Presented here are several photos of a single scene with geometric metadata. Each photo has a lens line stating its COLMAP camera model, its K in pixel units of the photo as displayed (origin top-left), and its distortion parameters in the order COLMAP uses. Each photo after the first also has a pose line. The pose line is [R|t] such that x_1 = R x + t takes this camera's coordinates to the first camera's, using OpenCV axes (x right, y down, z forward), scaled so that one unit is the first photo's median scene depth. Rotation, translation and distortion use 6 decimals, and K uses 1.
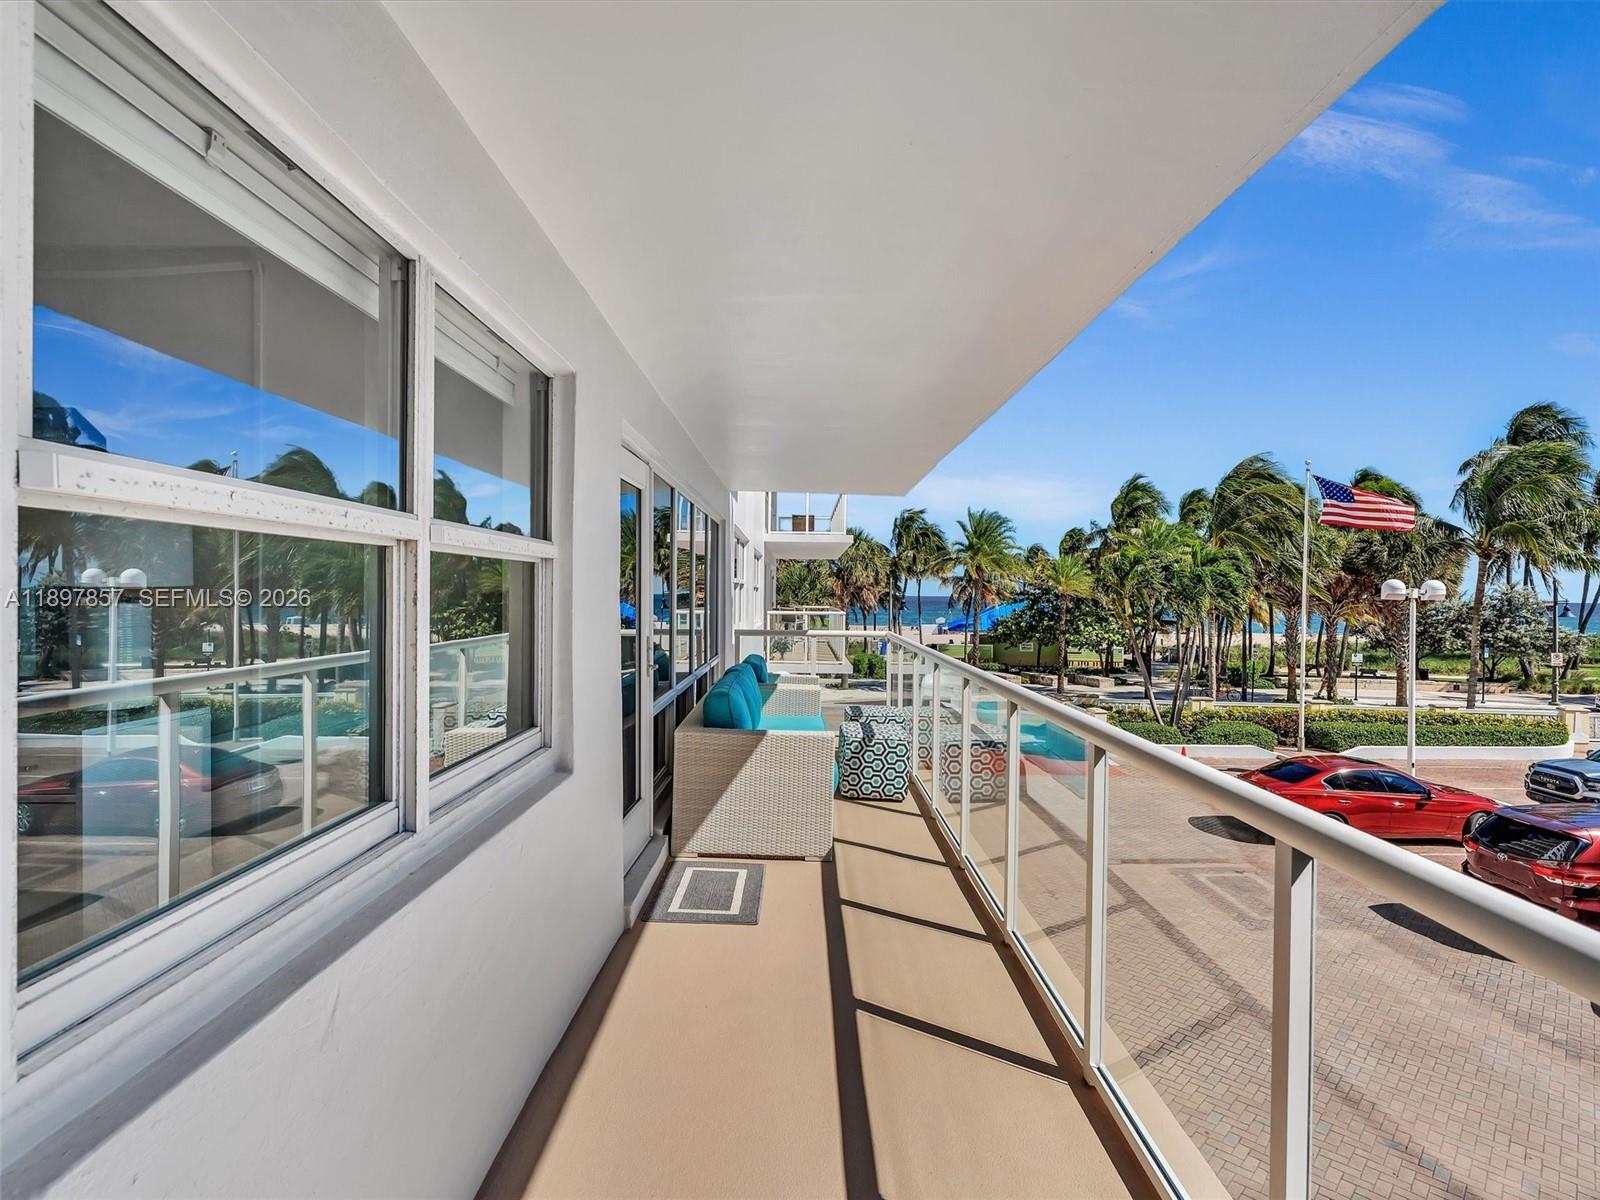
lens RADIAL K [[806.9, 0, 800.0], [0, 806.9, 600.0], [0, 0, 1]] dist [-0.004196, -0.000636]
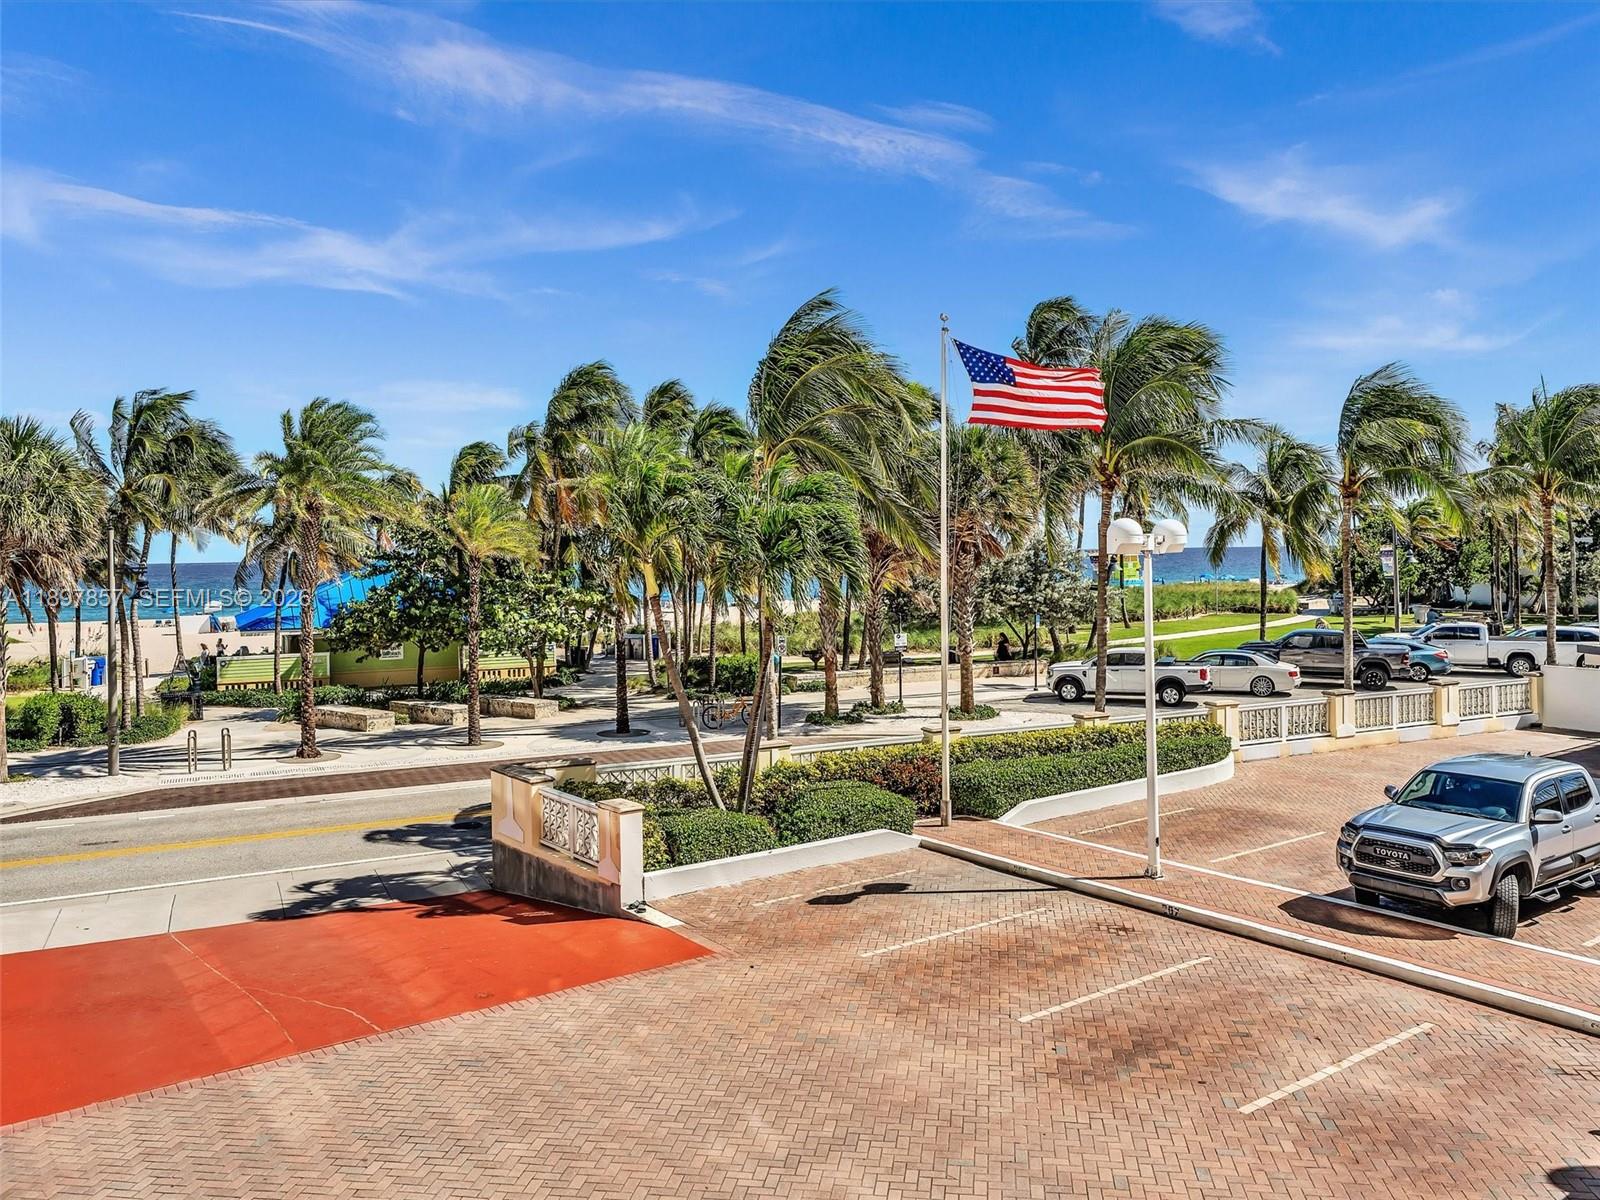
lens RADIAL K [[1195.0, 0, 800.2], [0, 1195.0, 559.4], [0, 0, 1]] dist [-0.009256, 0.000507]
pose [[0.803843, -0.026533, 0.594249, 0.023998], [0.027667, 0.999591, 0.007206, -0.004681], [-0.594198, 0.010649, 0.804248, 0.213116]]
